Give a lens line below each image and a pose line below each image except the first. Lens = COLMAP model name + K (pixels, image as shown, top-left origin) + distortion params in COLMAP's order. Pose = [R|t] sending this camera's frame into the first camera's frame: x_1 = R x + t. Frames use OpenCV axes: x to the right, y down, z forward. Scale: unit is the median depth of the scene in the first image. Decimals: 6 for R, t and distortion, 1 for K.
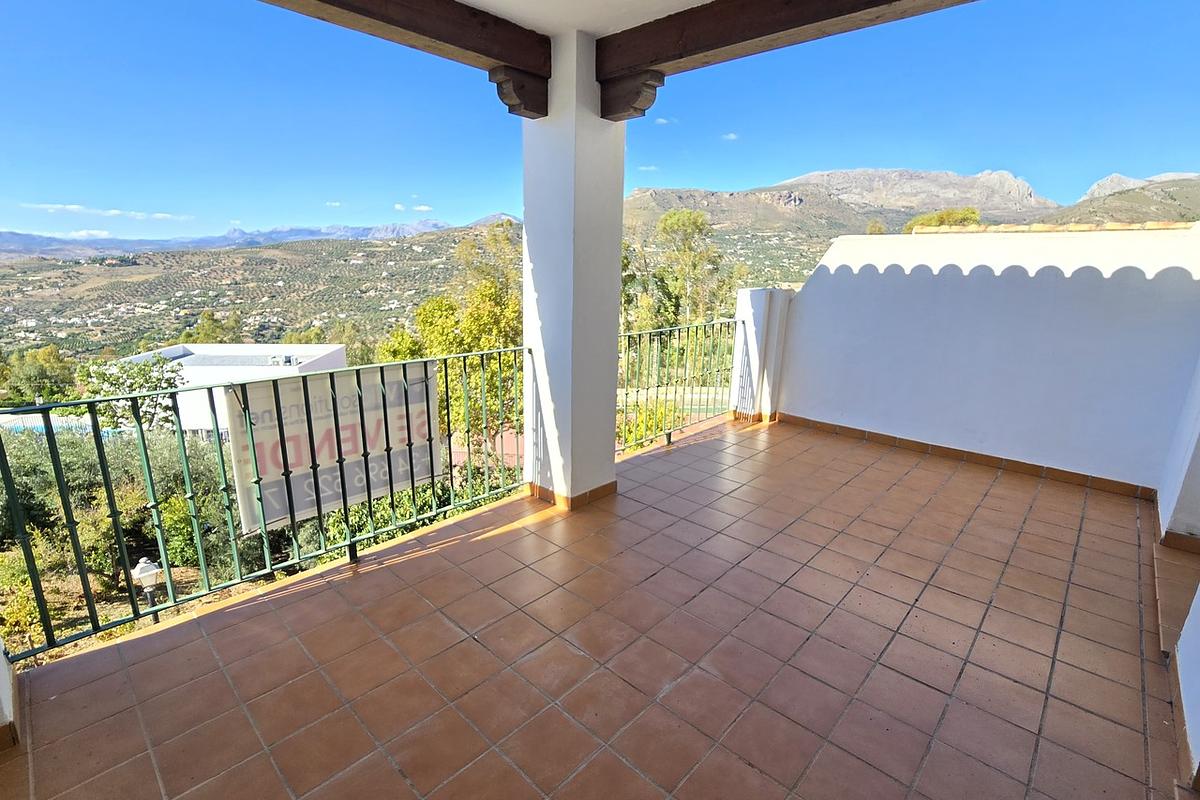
lens RADIAL K [[549.7, 0, 599.2], [0, 549.7, 398.2], [0, 0, 1]] dist [-0.004543, -0.000545]
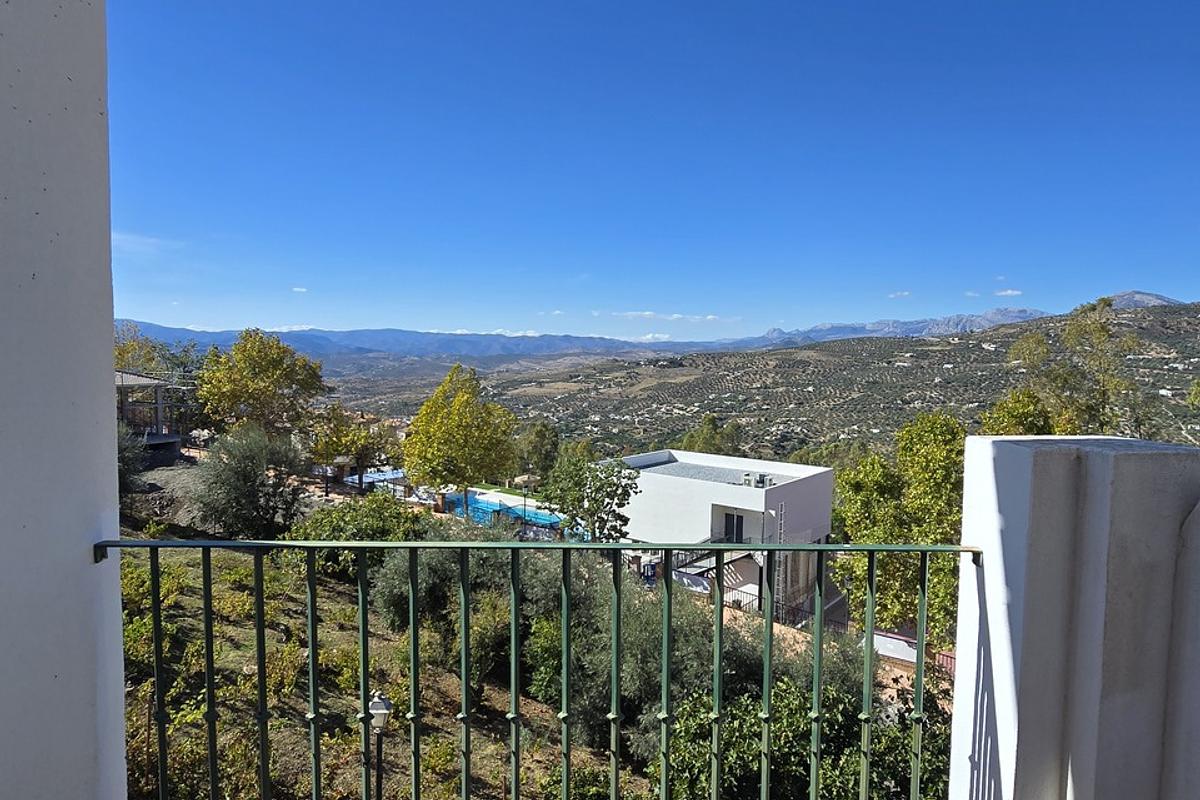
lens RADIAL K [[728.8, 0, 604.7], [0, 728.8, 396.2], [0, 0, 1]] dist [-0.003099, 0.000894]
pose [[0.699926, 0.032399, -0.713480, 0.483536], [-0.173150, 0.976867, -0.125501, -0.174658], [0.692909, 0.211380, 0.689345, 0.766126]]
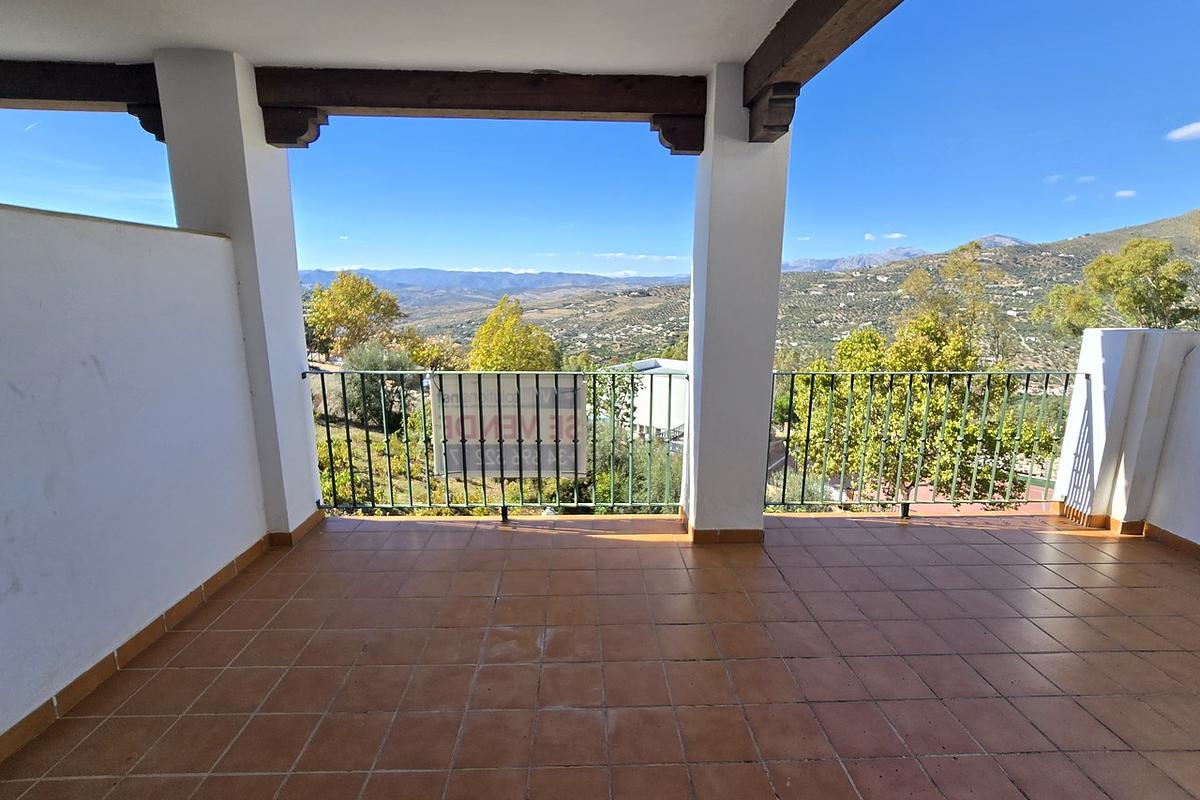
lens RADIAL K [[548.7, 0, 598.2], [0, 548.7, 395.8], [0, 0, 1]] dist [-0.001129, -0.000107]
pose [[0.711519, 0.122862, -0.691842, 0.380038], [-0.162586, 0.986662, 0.008008, -0.026964], [0.683598, 0.106786, 0.722005, 0.124118]]
